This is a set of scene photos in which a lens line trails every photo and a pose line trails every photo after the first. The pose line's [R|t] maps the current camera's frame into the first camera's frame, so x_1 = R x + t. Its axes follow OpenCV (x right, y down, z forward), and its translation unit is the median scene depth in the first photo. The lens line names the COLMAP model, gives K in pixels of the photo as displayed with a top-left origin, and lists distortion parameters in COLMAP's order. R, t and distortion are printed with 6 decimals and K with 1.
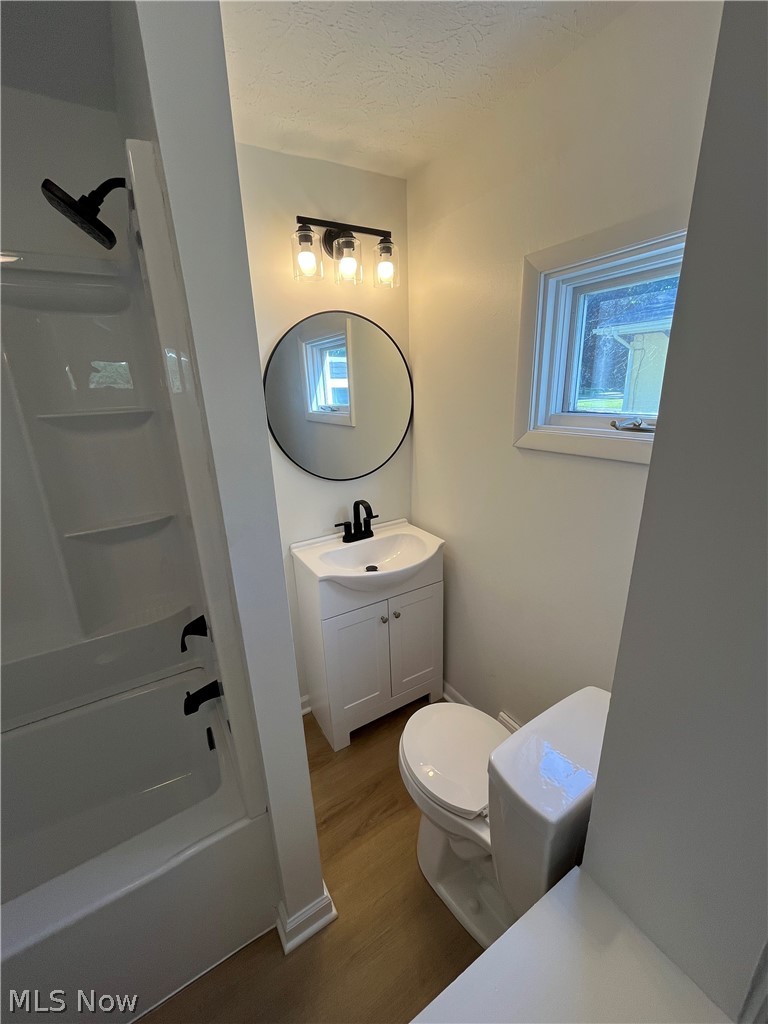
lens RADIAL K [[412.6, 0, 385.8], [0, 412.6, 512.2], [0, 0, 1]] dist [-0.000199, -0.000971]
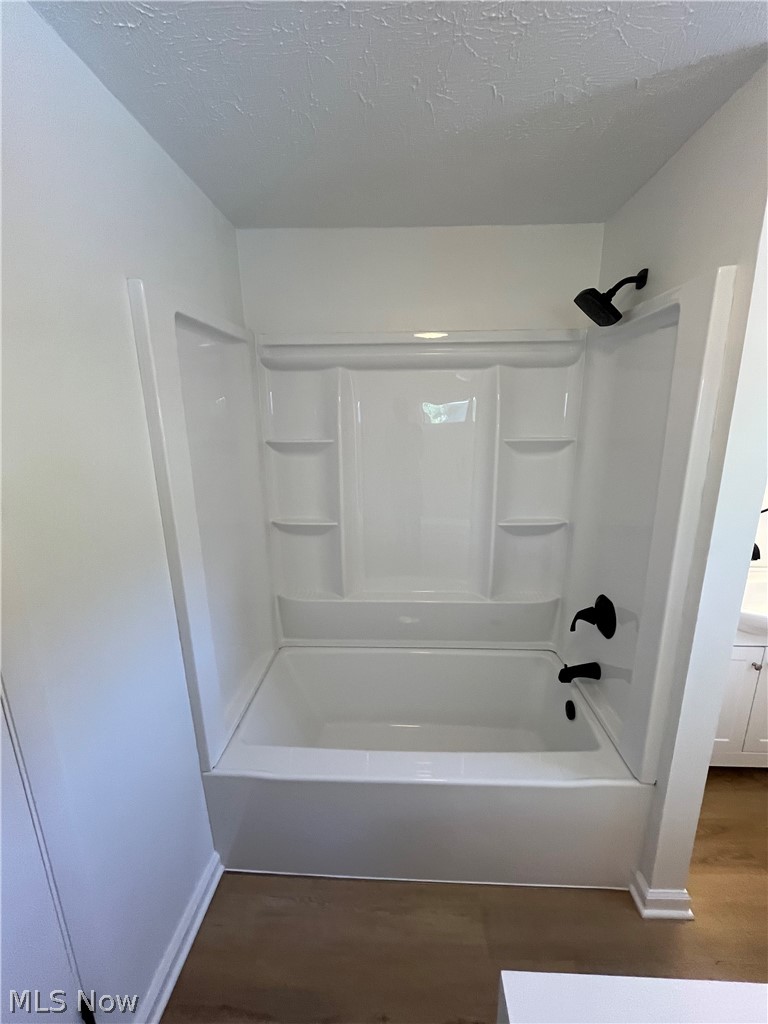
lens RADIAL K [[412.6, 0, 392.0], [0, 412.6, 511.8], [0, 0, 1]] dist [-0.000199, -0.000971]
pose [[0.835115, 0.155083, -0.527762, -0.335996], [-0.187000, 0.982333, -0.007243, 0.092504], [0.517315, 0.104740, 0.849362, -0.376517]]
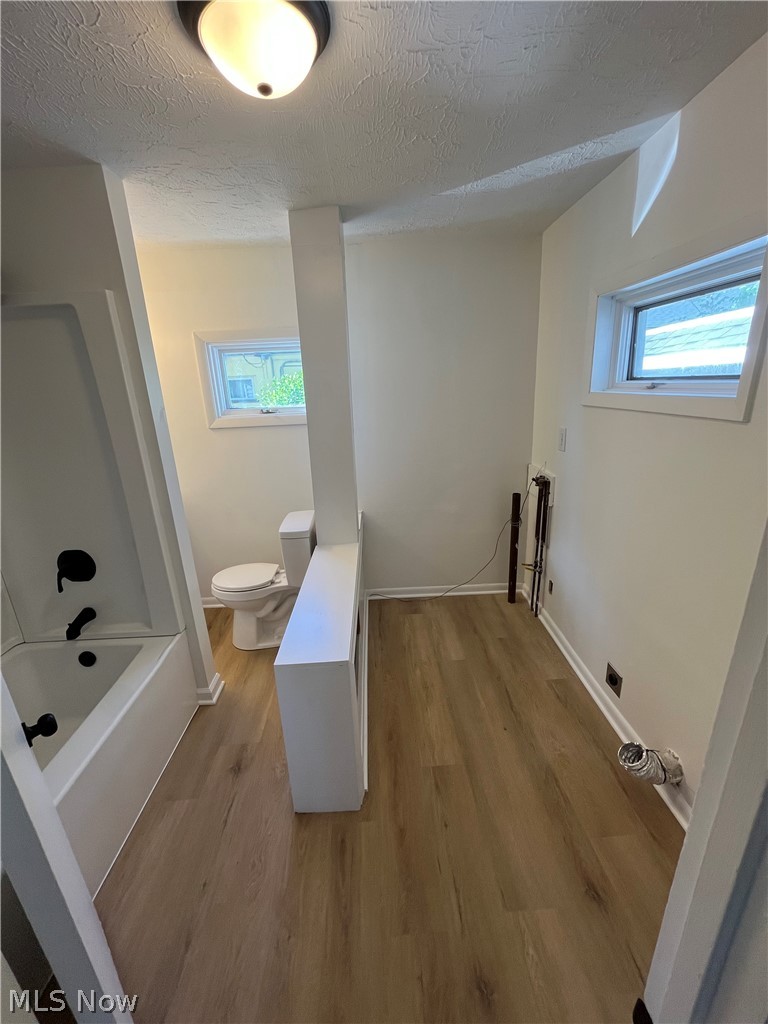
lens RADIAL K [[412.6, 0, 385.7], [0, 412.6, 515.5], [0, 0, 1]] dist [-0.000199, -0.000971]
pose [[0.491637, -0.250783, 0.833907, -1.007697], [0.278086, 0.952705, 0.122561, 0.222636], [-0.825203, 0.171643, 0.538125, -0.641084]]
